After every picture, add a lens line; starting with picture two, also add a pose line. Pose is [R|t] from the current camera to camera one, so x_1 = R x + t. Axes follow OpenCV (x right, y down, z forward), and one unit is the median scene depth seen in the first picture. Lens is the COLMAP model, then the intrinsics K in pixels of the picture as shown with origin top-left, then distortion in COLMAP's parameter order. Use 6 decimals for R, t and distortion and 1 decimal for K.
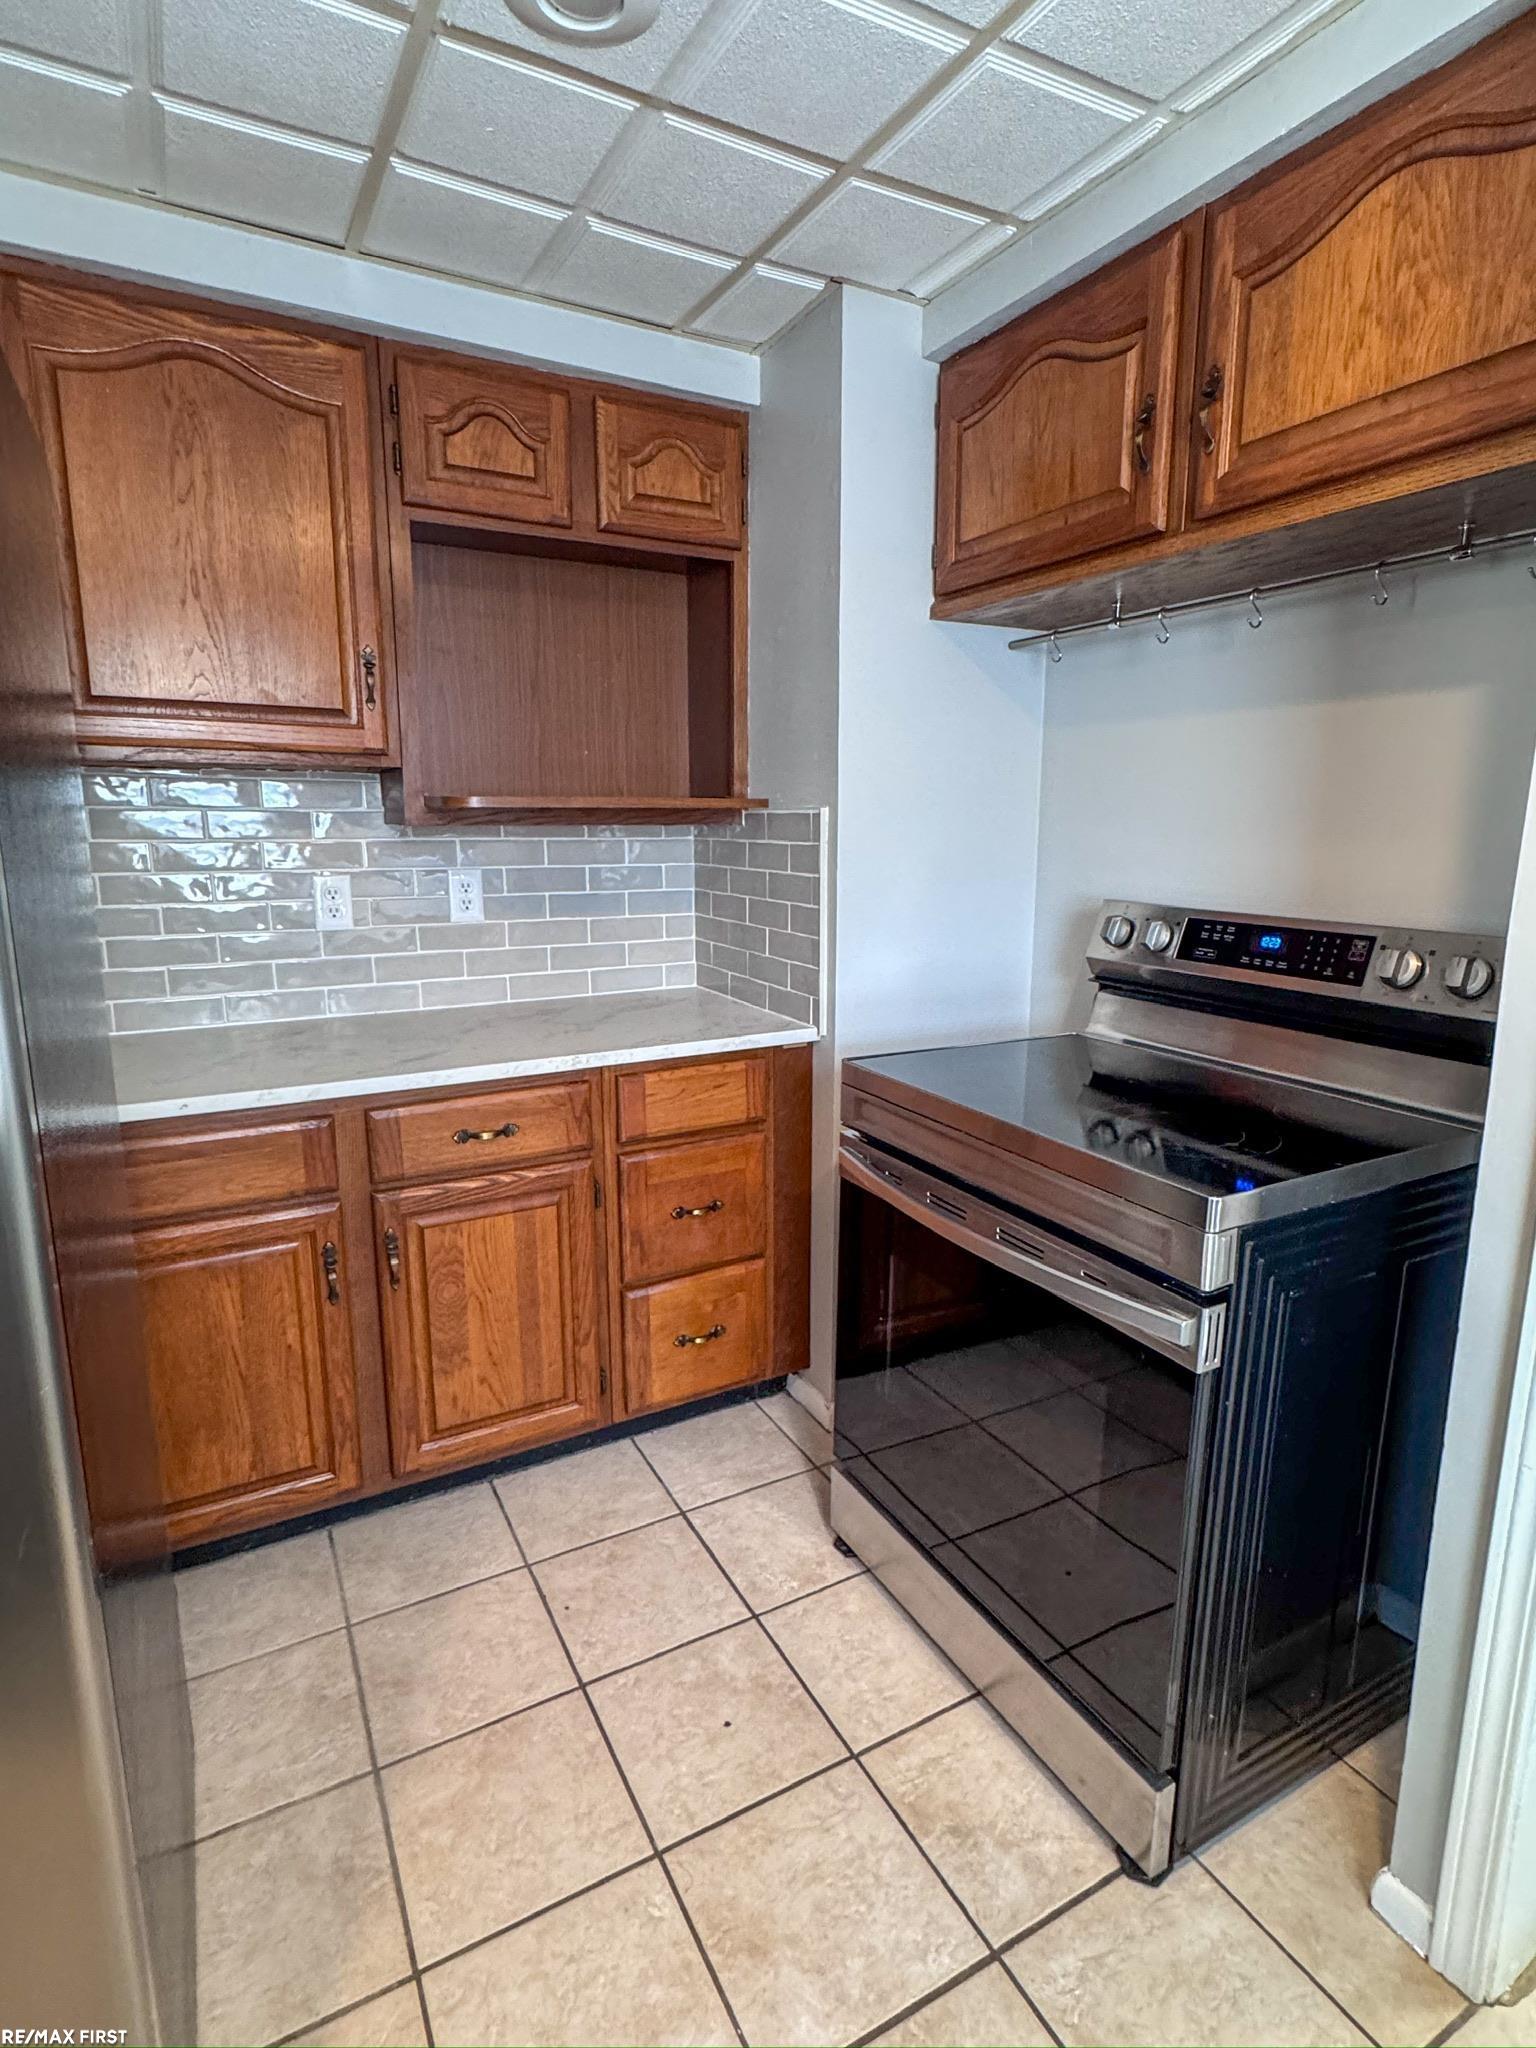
lens RADIAL K [[1055.9, 0, 771.2], [0, 1055.9, 1022.4], [0, 0, 1]] dist [0.003487, 0.000058]
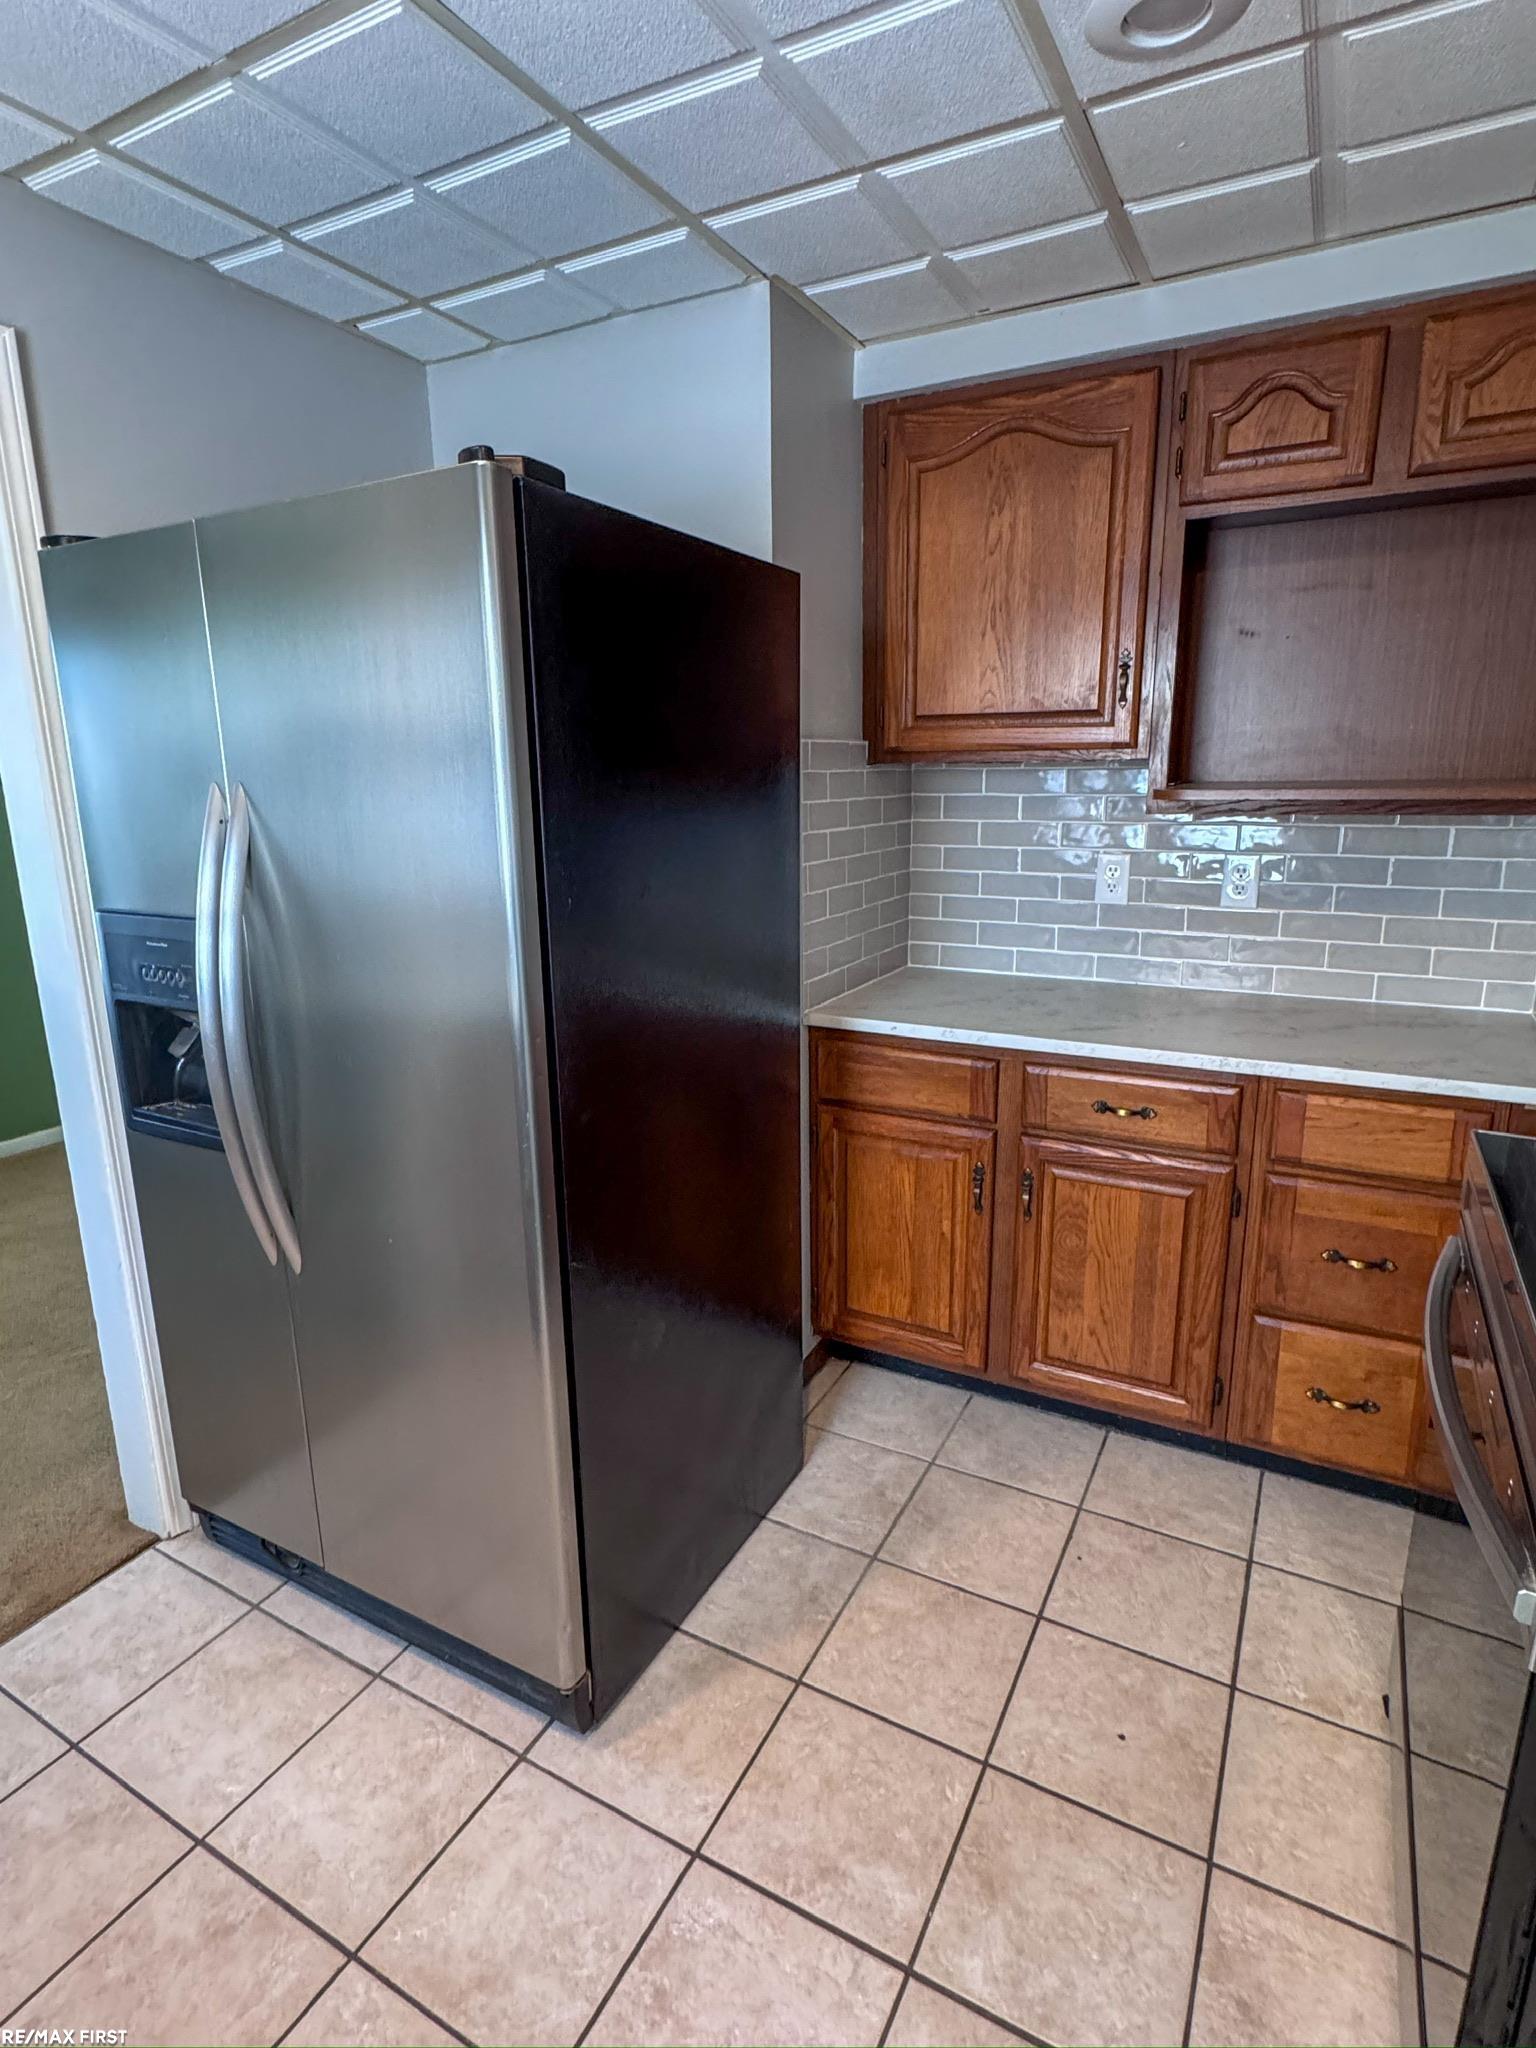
lens RADIAL K [[1055.9, 0, 770.5], [0, 1055.9, 1023.1], [0, 0, 1]] dist [0.003487, 0.000058]
pose [[0.542132, 0.185052, -0.819664, 0.393970], [-0.145541, 0.981386, 0.125301, -0.062563], [0.827593, 0.051365, 0.558973, 0.110248]]
